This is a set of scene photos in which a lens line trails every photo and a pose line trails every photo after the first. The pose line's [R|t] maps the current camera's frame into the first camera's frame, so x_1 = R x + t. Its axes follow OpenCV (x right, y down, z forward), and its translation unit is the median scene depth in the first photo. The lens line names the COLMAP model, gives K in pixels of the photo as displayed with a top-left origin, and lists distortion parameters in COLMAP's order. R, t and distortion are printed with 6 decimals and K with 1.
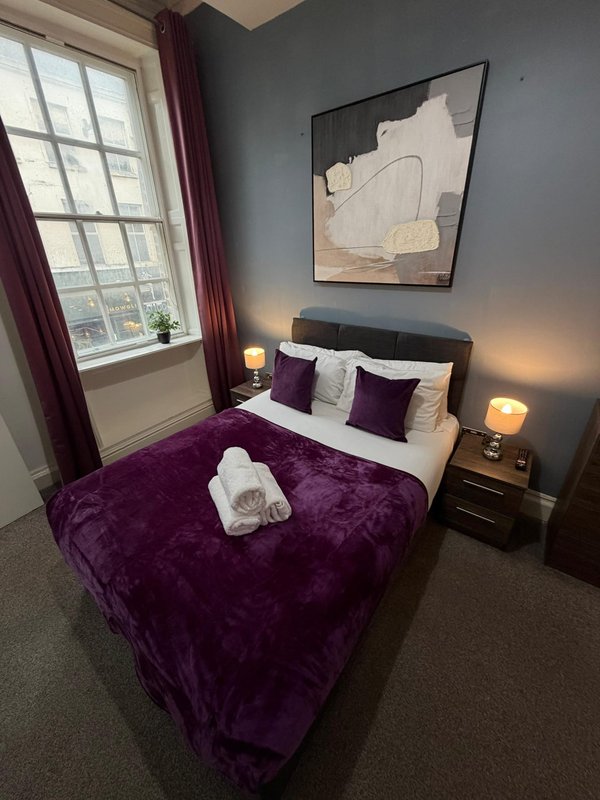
lens RADIAL K [[320.4, 0, 299.6], [0, 320.4, 398.6], [0, 0, 1]] dist [0.000055, 0.000895]
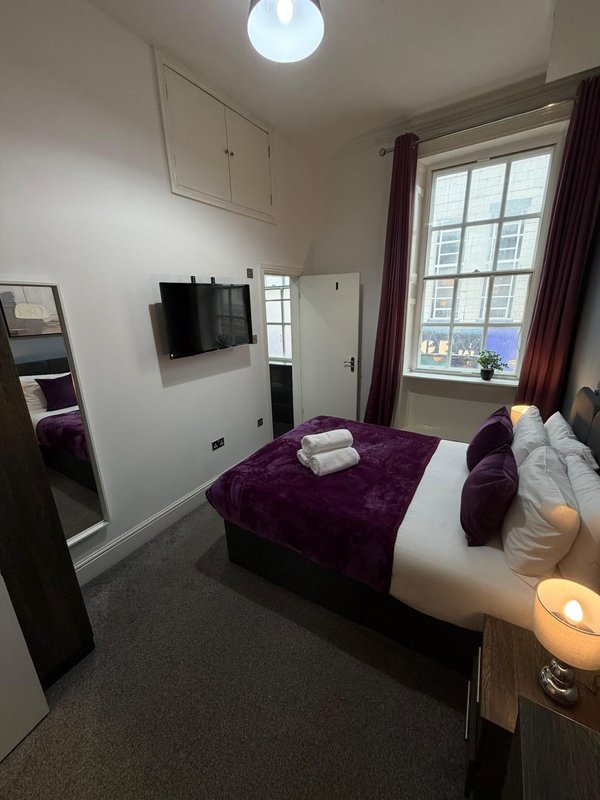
lens RADIAL K [[320.4, 0, 297.6], [0, 320.4, 397.5], [0, 0, 1]] dist [0.000055, 0.000895]
pose [[0.108268, 0.315945, -0.942580, 0.542995], [-0.397046, 0.882990, 0.250365, -0.132856], [0.911390, 0.347141, 0.221044, 0.188989]]
